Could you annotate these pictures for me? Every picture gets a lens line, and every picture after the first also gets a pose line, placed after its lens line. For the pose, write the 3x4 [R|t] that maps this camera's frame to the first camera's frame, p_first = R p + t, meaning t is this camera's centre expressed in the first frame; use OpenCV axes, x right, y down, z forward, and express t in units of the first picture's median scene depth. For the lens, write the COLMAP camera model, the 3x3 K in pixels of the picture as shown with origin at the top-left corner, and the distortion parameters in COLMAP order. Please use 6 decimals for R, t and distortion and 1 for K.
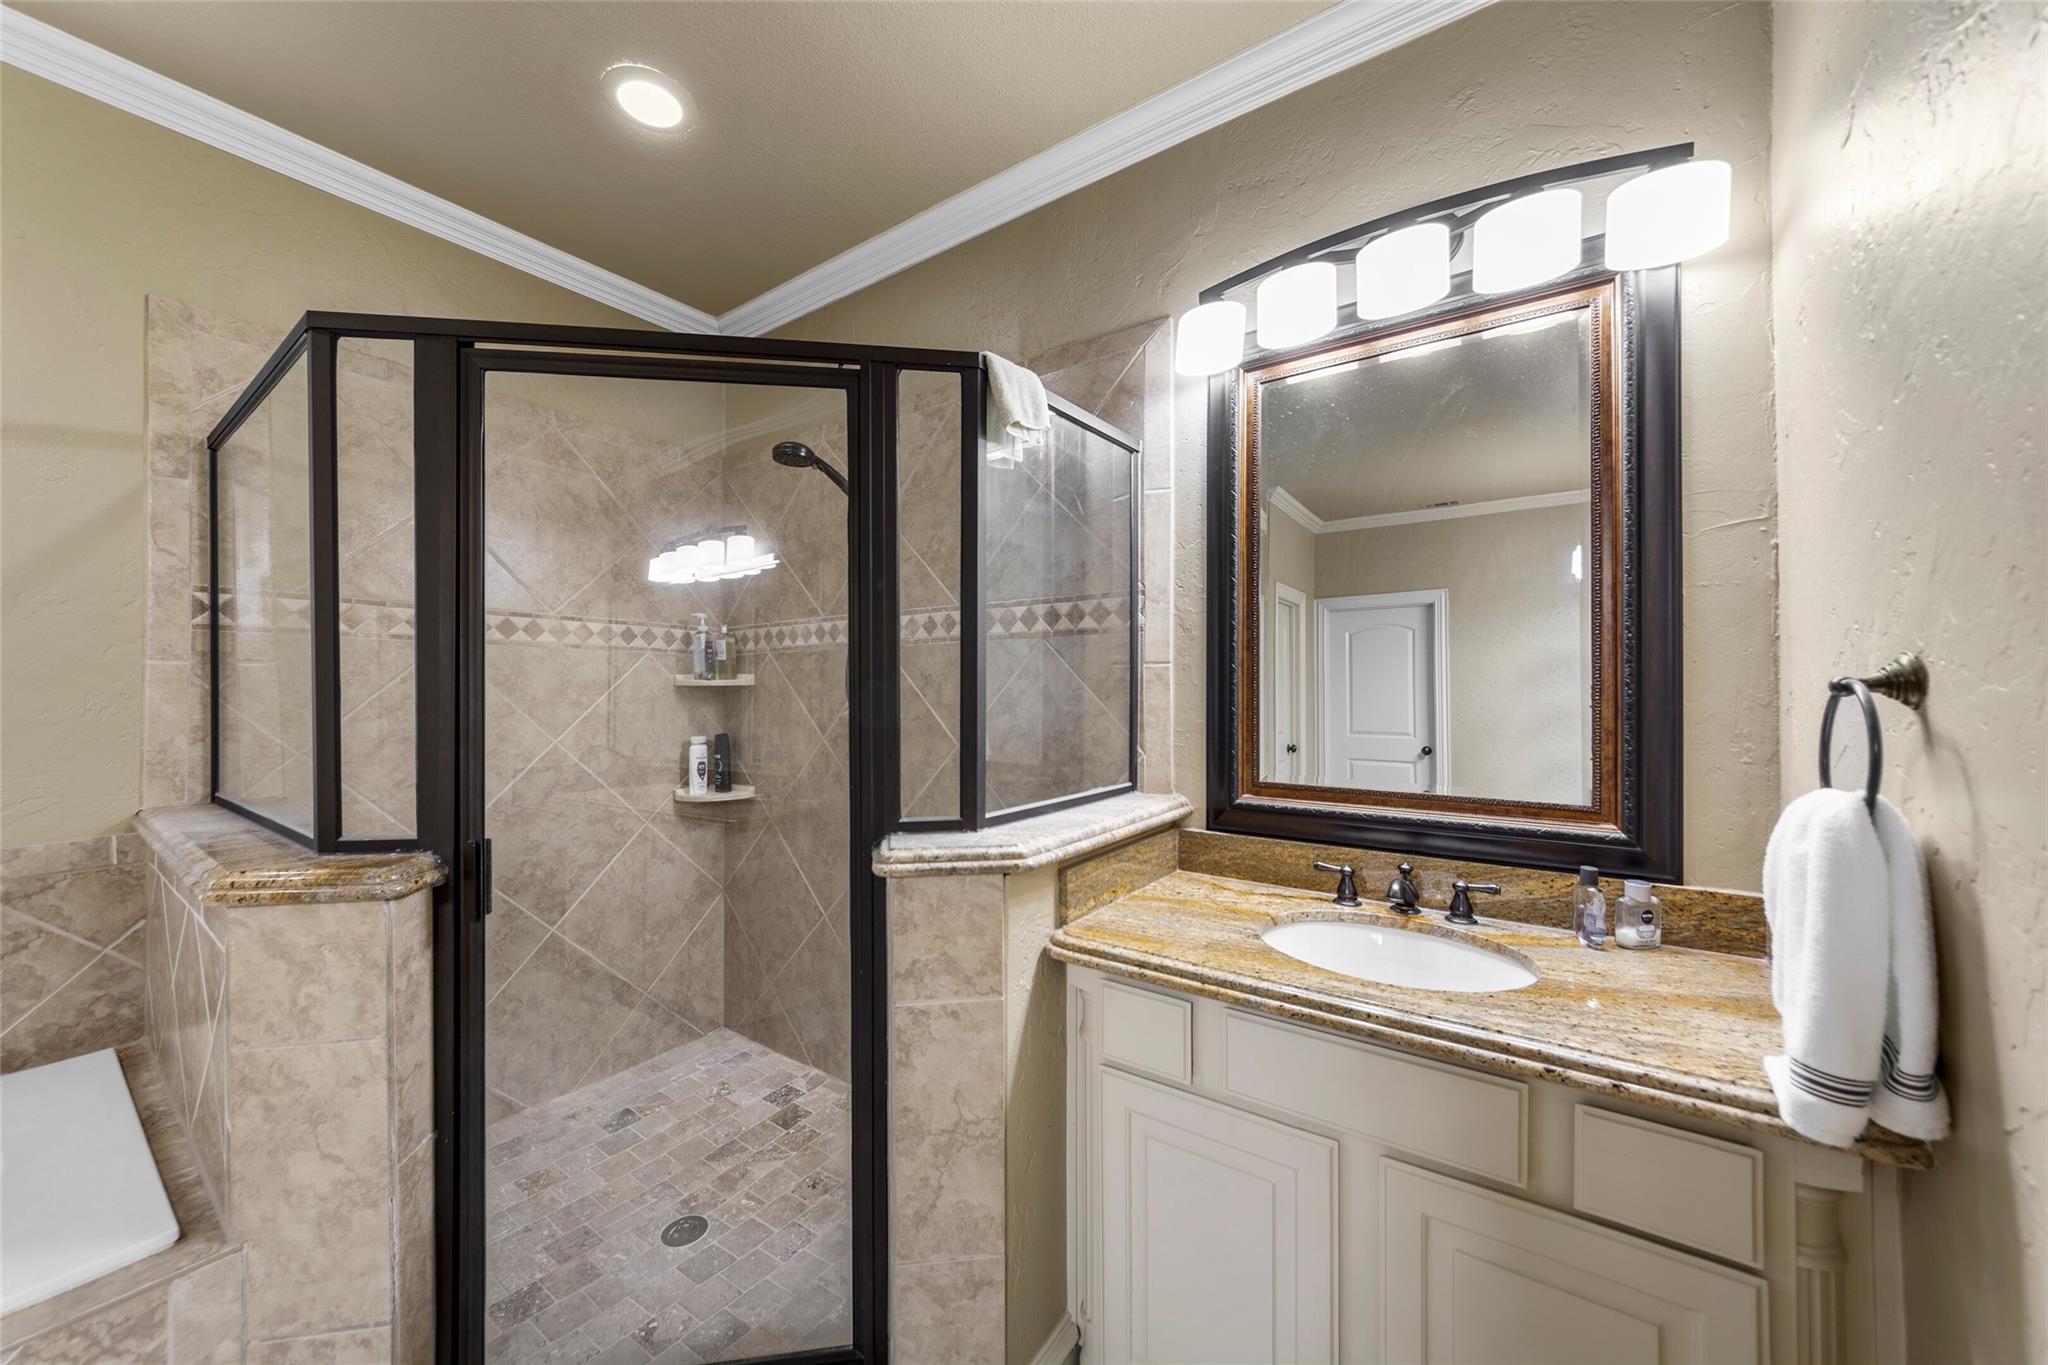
lens RADIAL K [[740.2, 0, 1024.0], [0, 740.2, 682.5], [0, 0, 1]] dist [-0.001201, -0.000146]
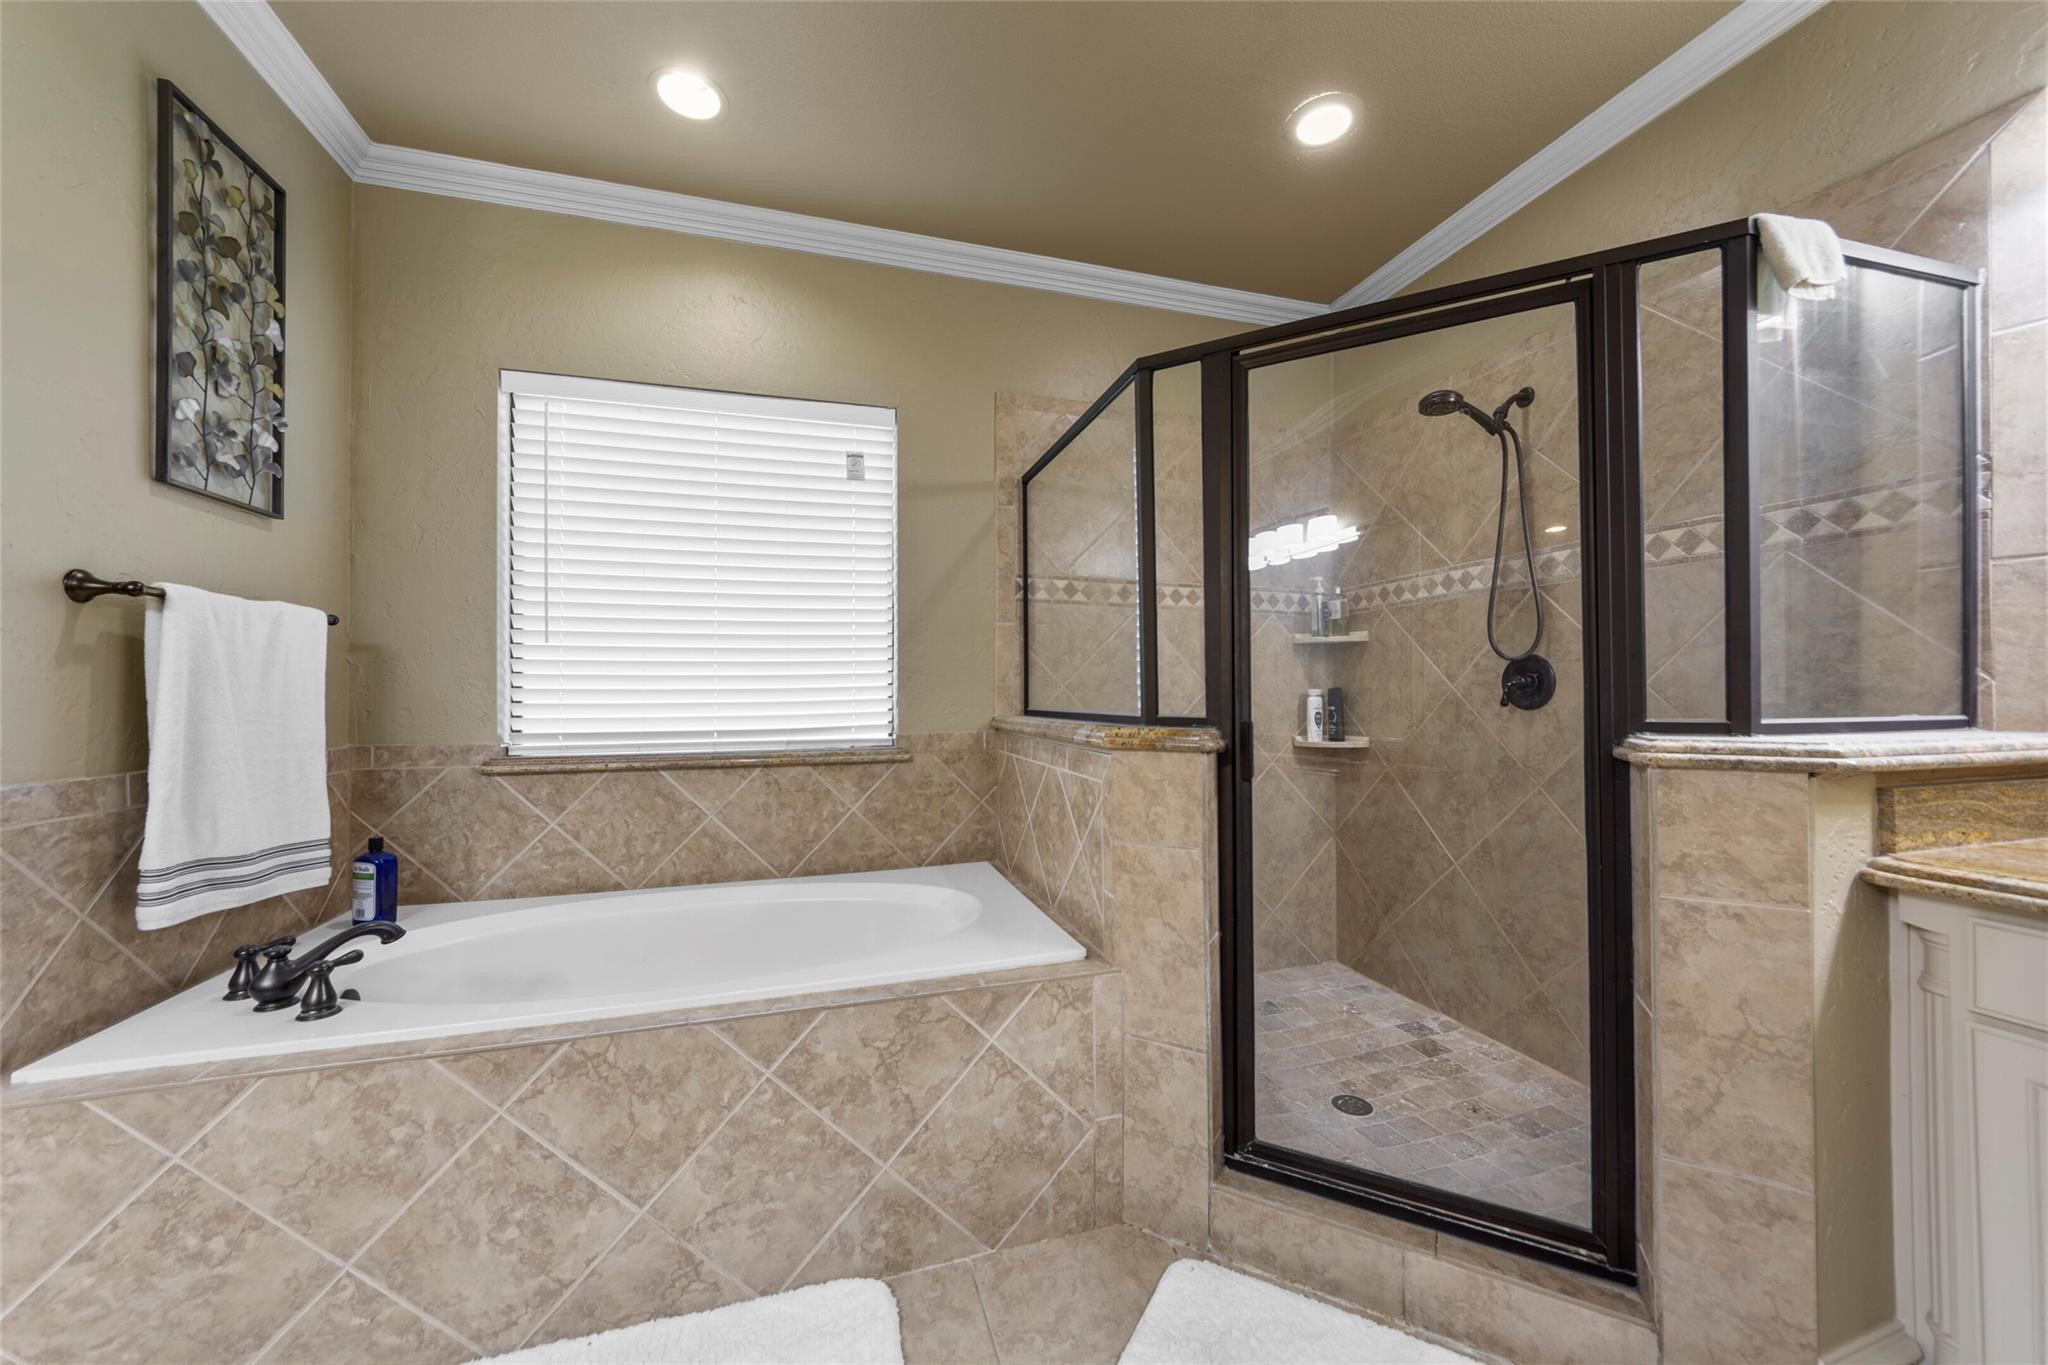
lens RADIAL K [[743.2, 0, 1024.0], [0, 743.2, 682.5], [0, 0, 1]] dist [0.000684, -0.002088]
pose [[0.790038, -0.005680, -0.613031, -0.170089], [0.003490, 0.999983, -0.004767, 0.109111], [0.613047, 0.001627, 0.790044, -0.227728]]
